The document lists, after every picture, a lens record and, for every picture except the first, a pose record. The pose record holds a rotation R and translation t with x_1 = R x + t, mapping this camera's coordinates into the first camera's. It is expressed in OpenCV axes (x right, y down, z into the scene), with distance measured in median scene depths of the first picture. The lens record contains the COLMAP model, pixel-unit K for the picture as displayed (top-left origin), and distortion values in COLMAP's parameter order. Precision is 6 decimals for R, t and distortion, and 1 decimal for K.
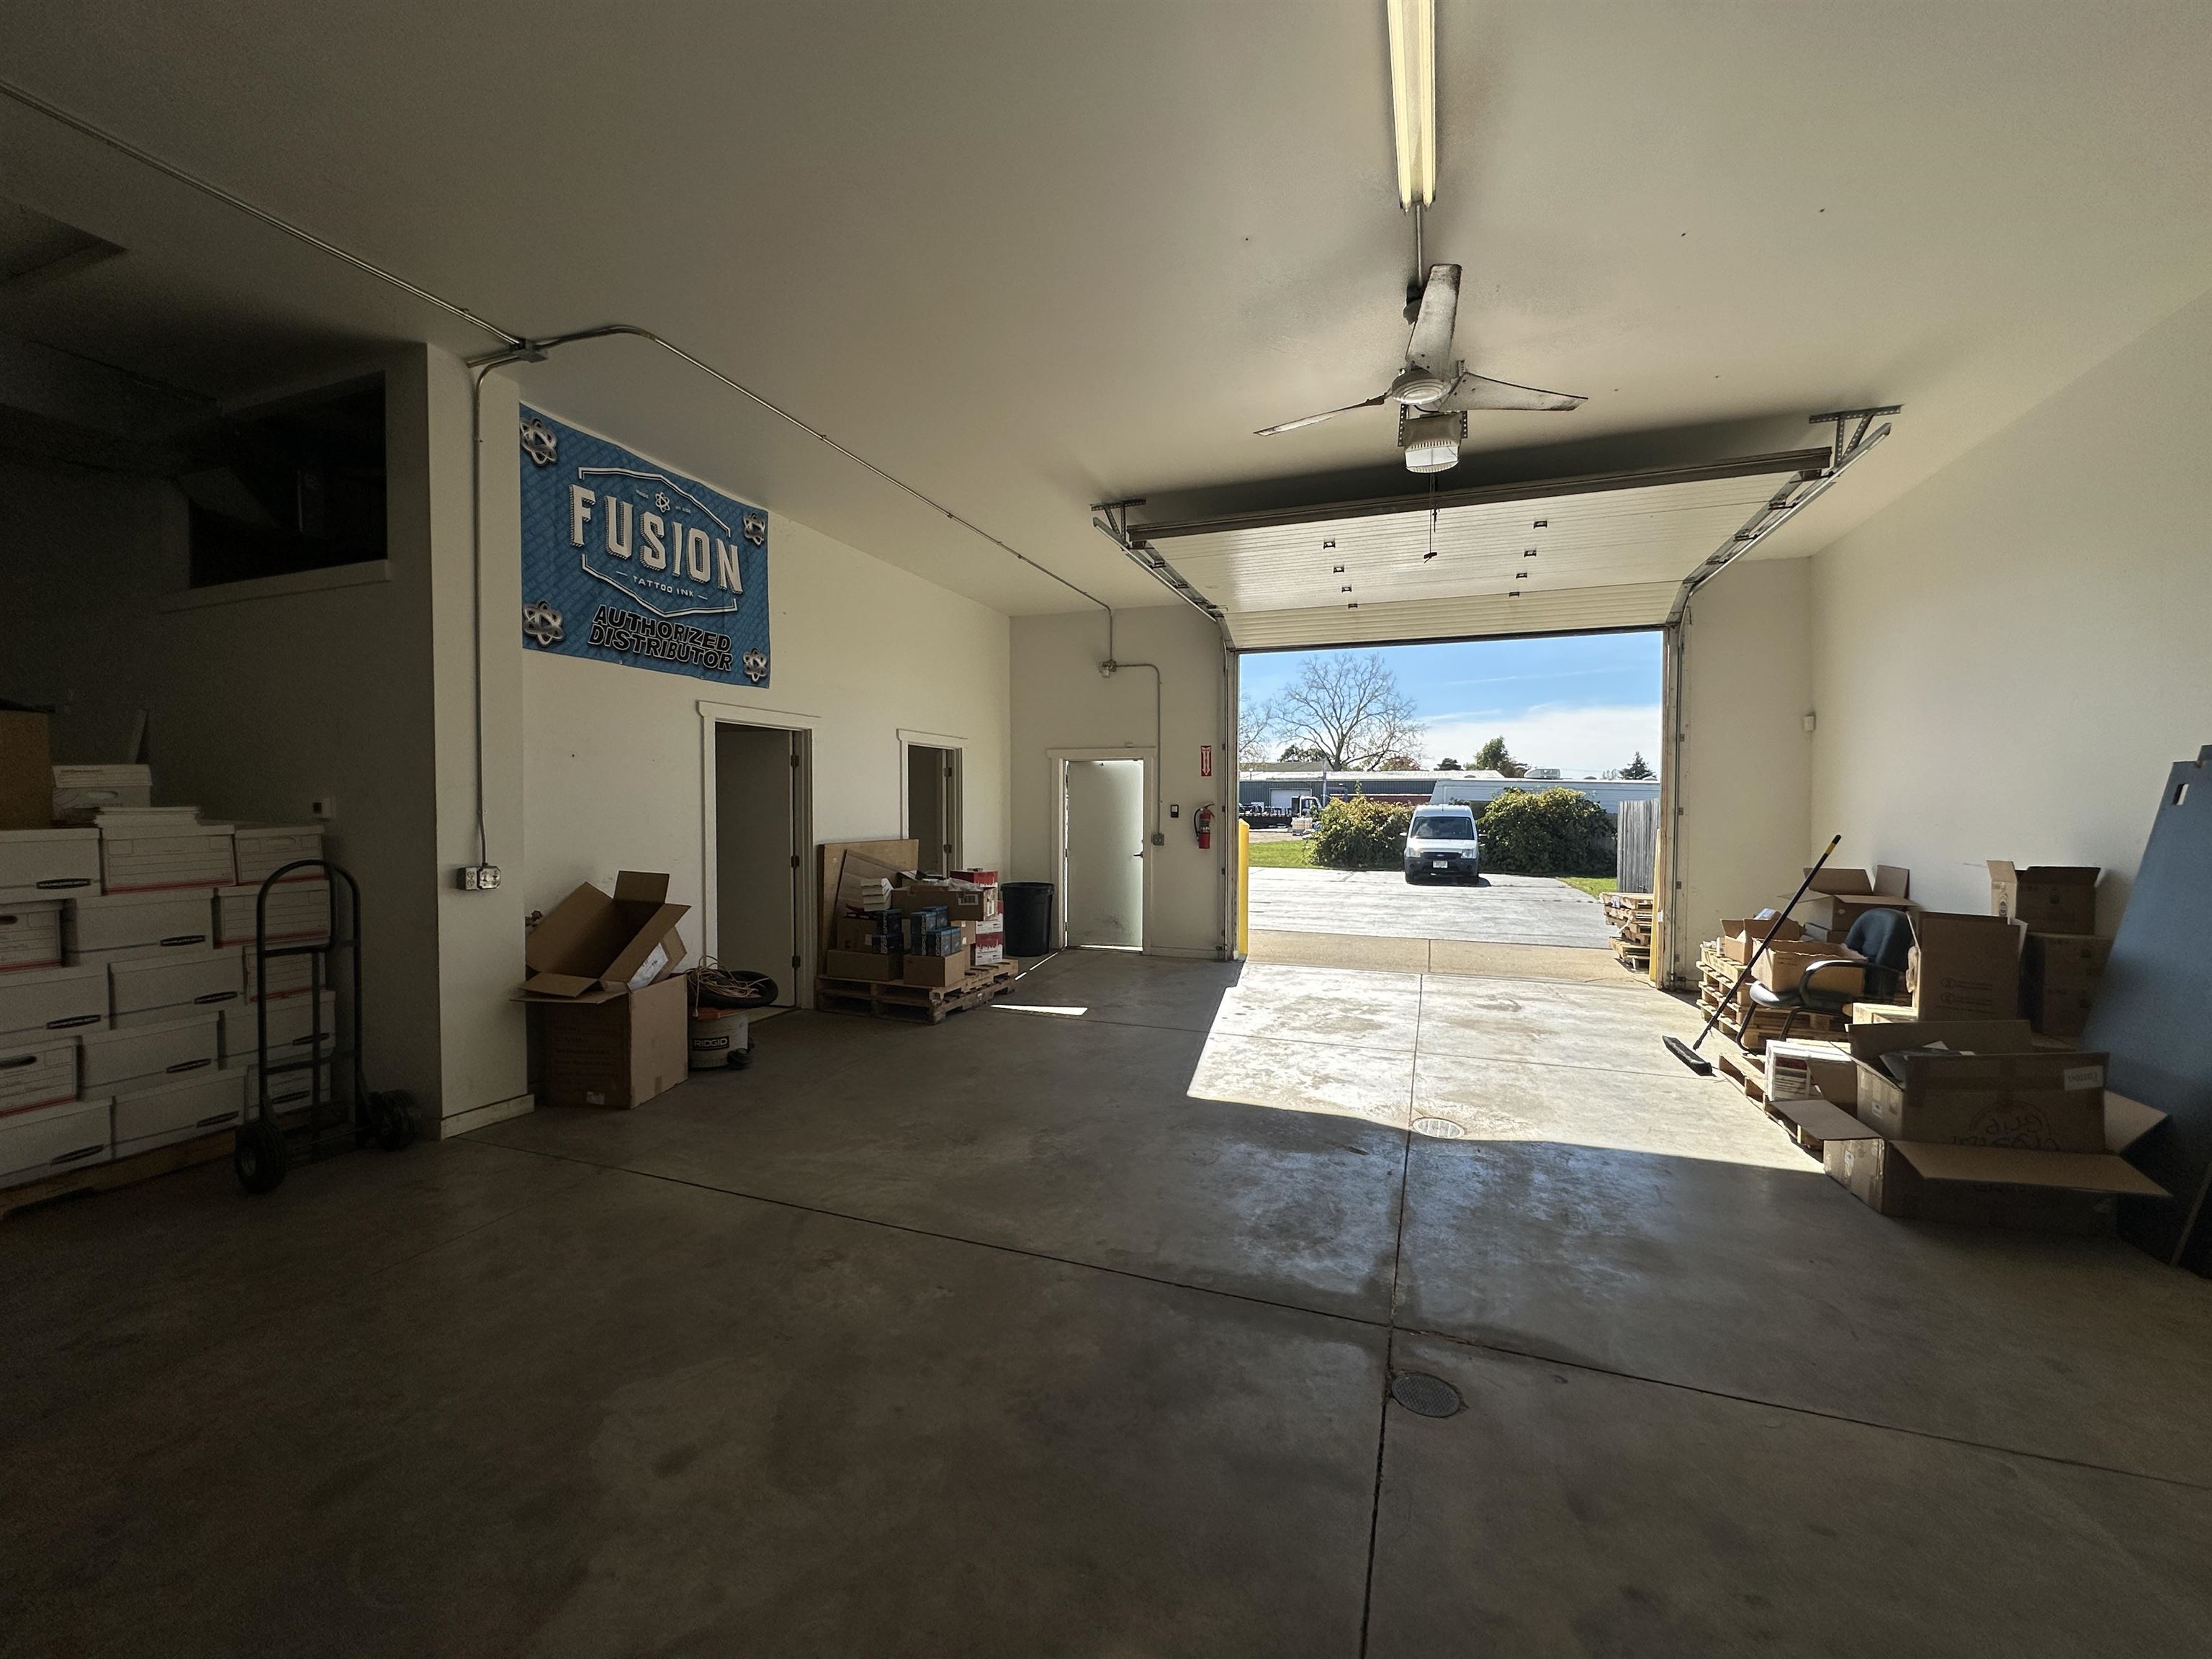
lens RADIAL K [[879.2, 0, 1122.0], [0, 879.2, 825.8], [0, 0, 1]] dist [-0.003938, 0.000619]
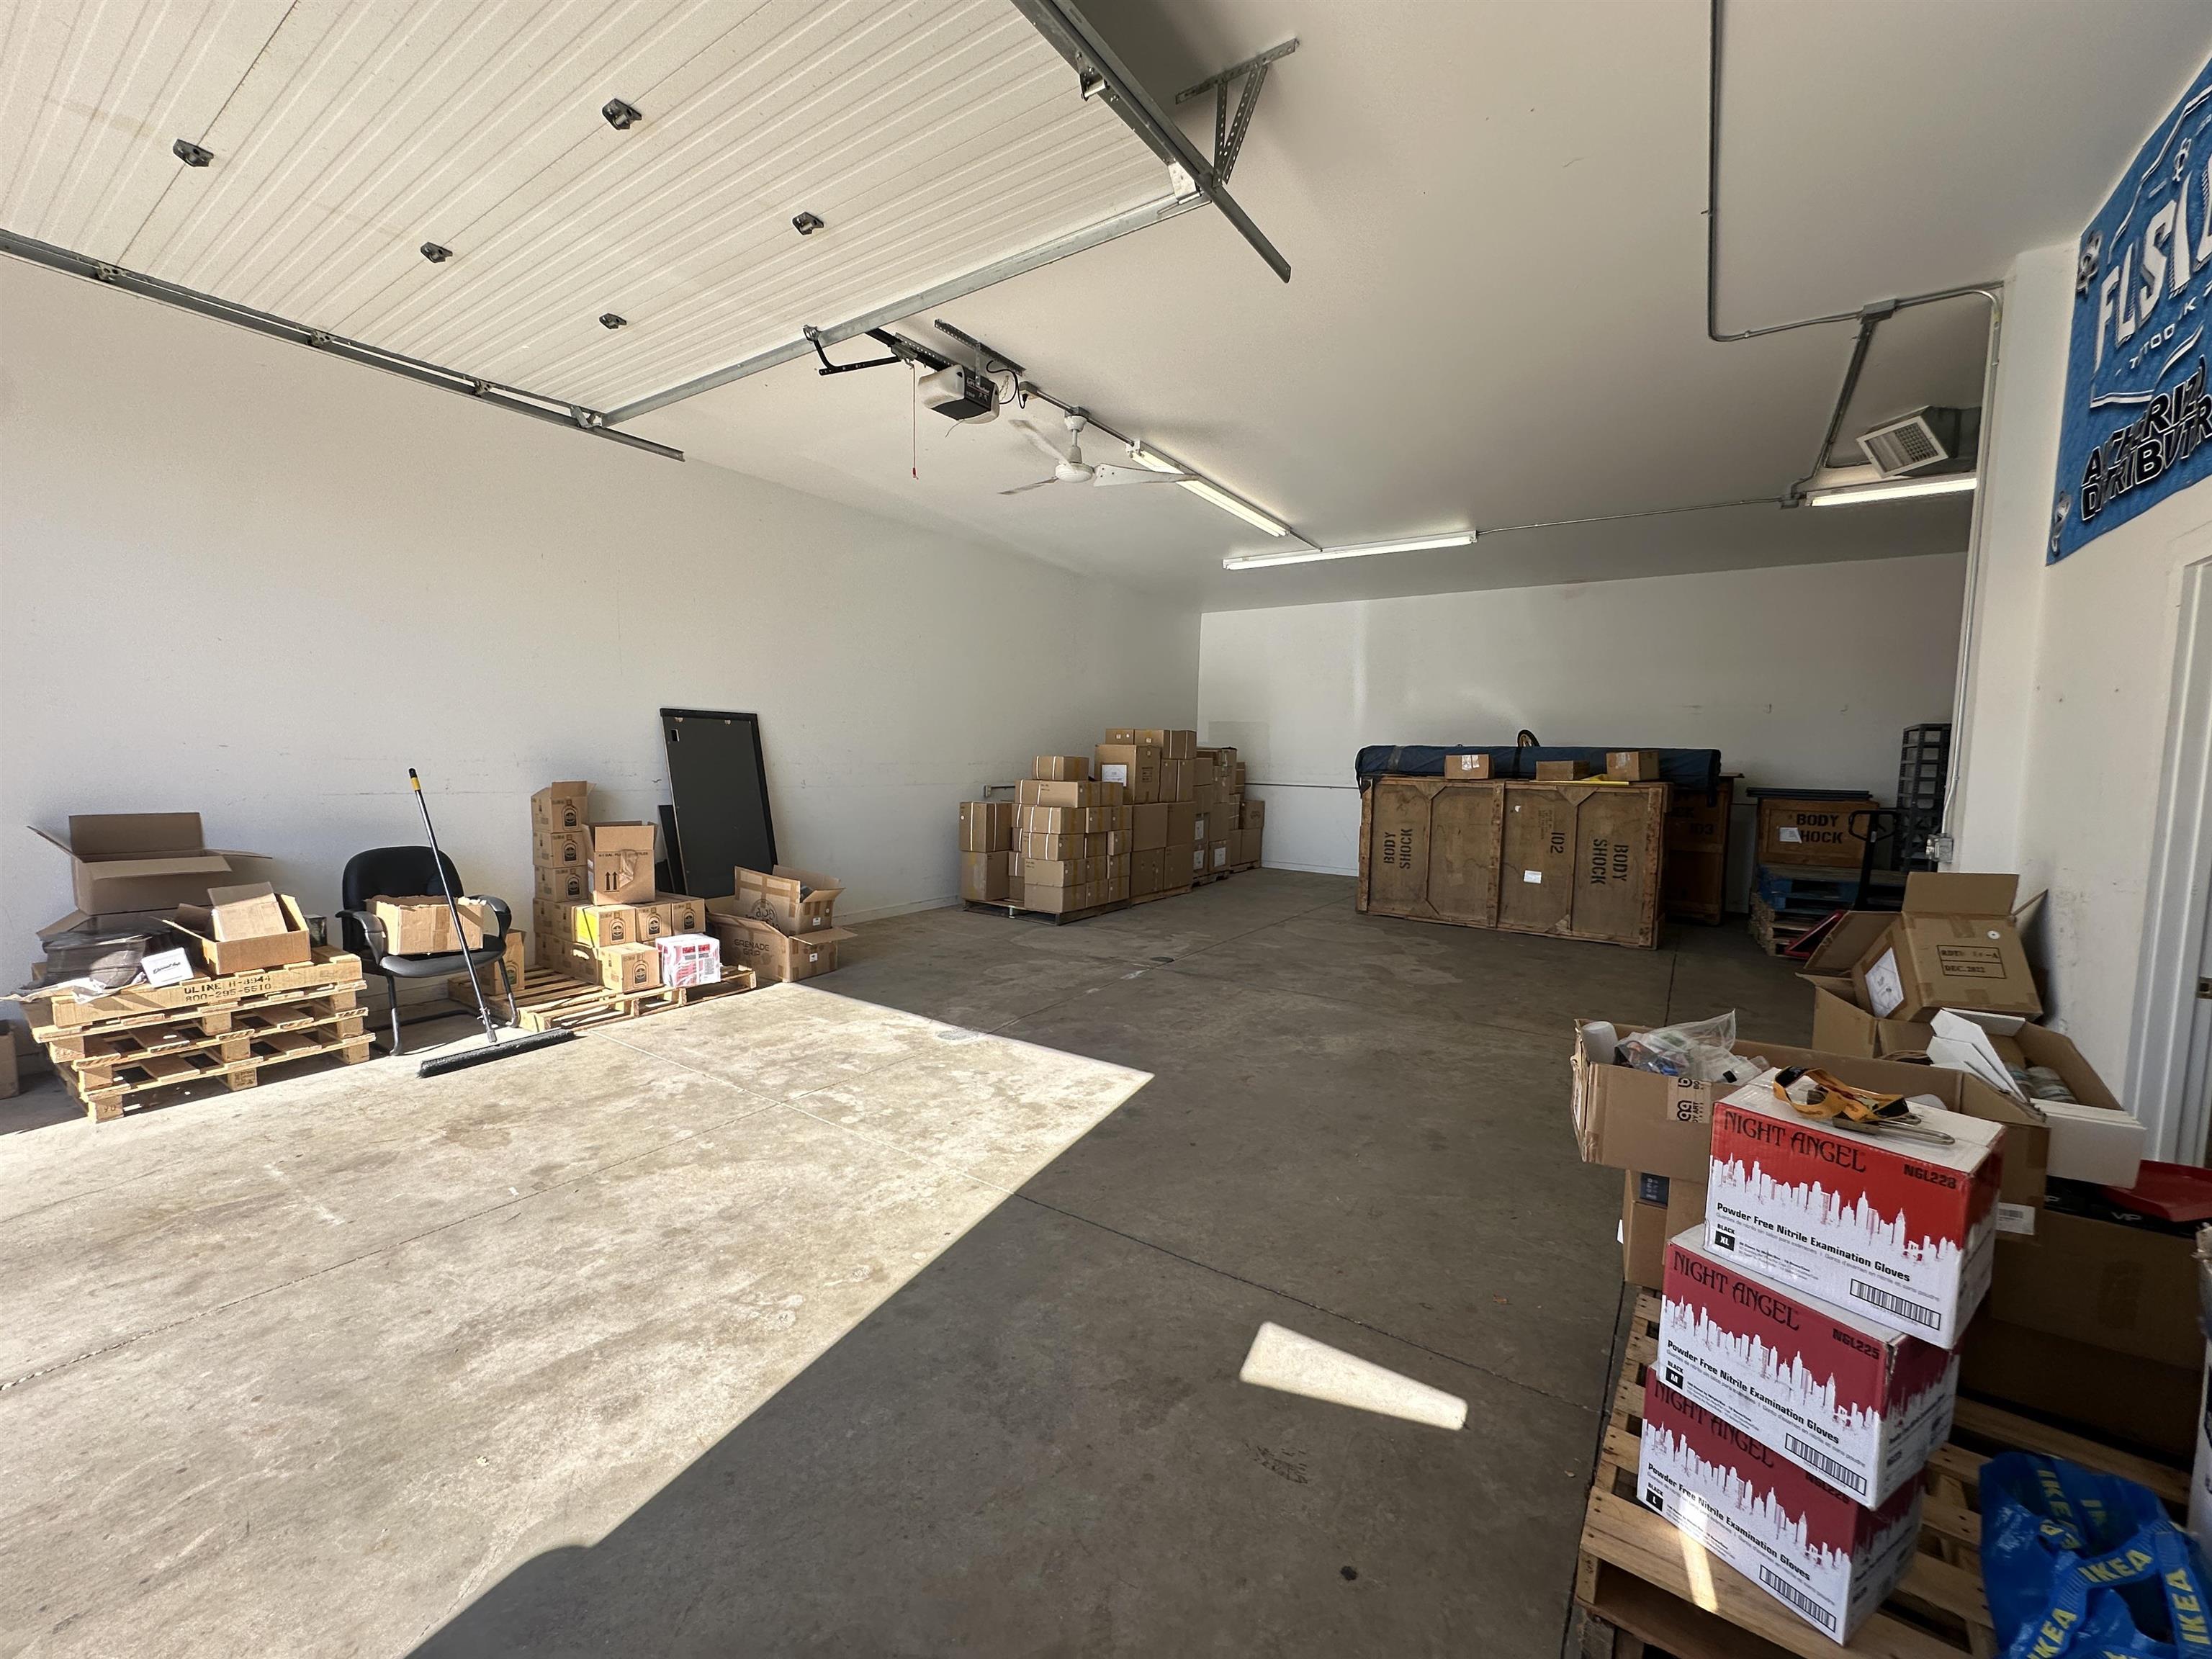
lens RADIAL K [[879.2, 0, 1103.0], [0, 879.2, 832.1], [0, 0, 1]] dist [-0.003938, 0.000619]
pose [[-0.966790, -0.048678, 0.250893, -0.077116], [-0.020404, 0.993261, 0.114088, -0.036696], [-0.254756, 0.105180, -0.961268, 1.676514]]
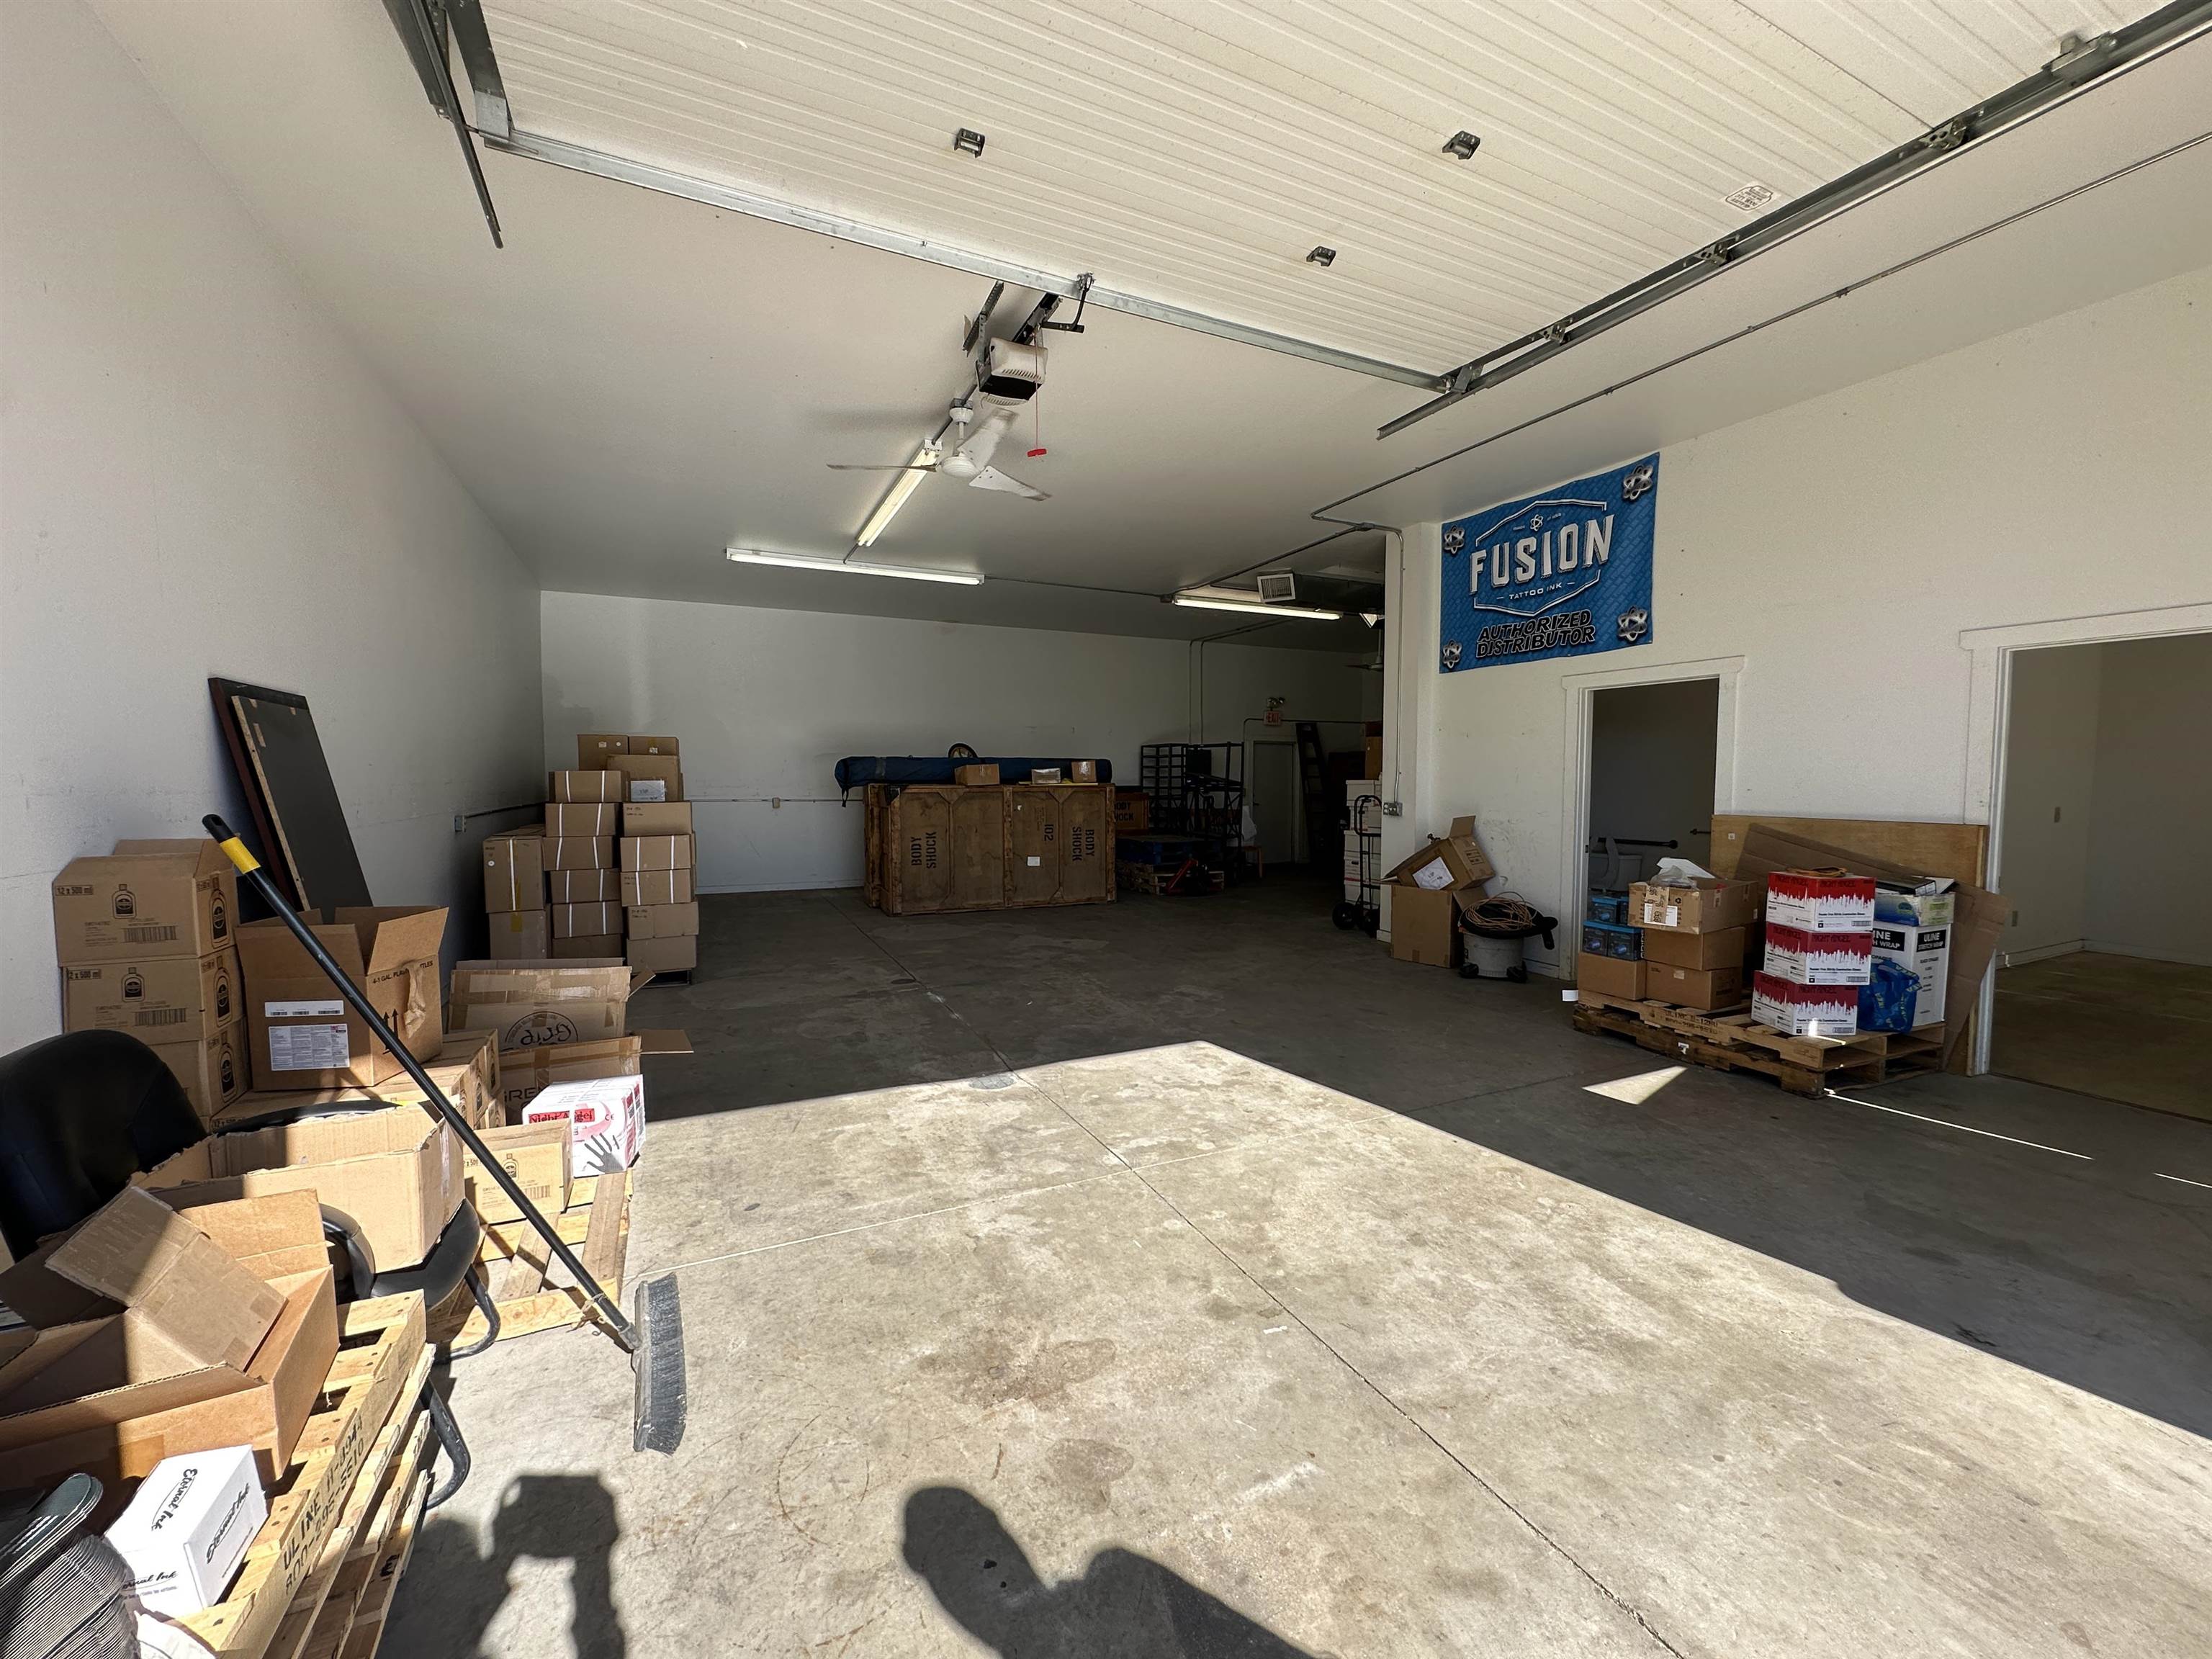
lens RADIAL K [[879.2, 0, 1103.3], [0, 879.2, 834.3], [0, 0, 1]] dist [-0.003938, 0.000619]
pose [[-0.708805, 0.037601, -0.704401, 0.799191], [-0.025315, 0.996579, 0.078671, -0.013926], [0.704950, 0.073594, -0.705429, 1.481641]]
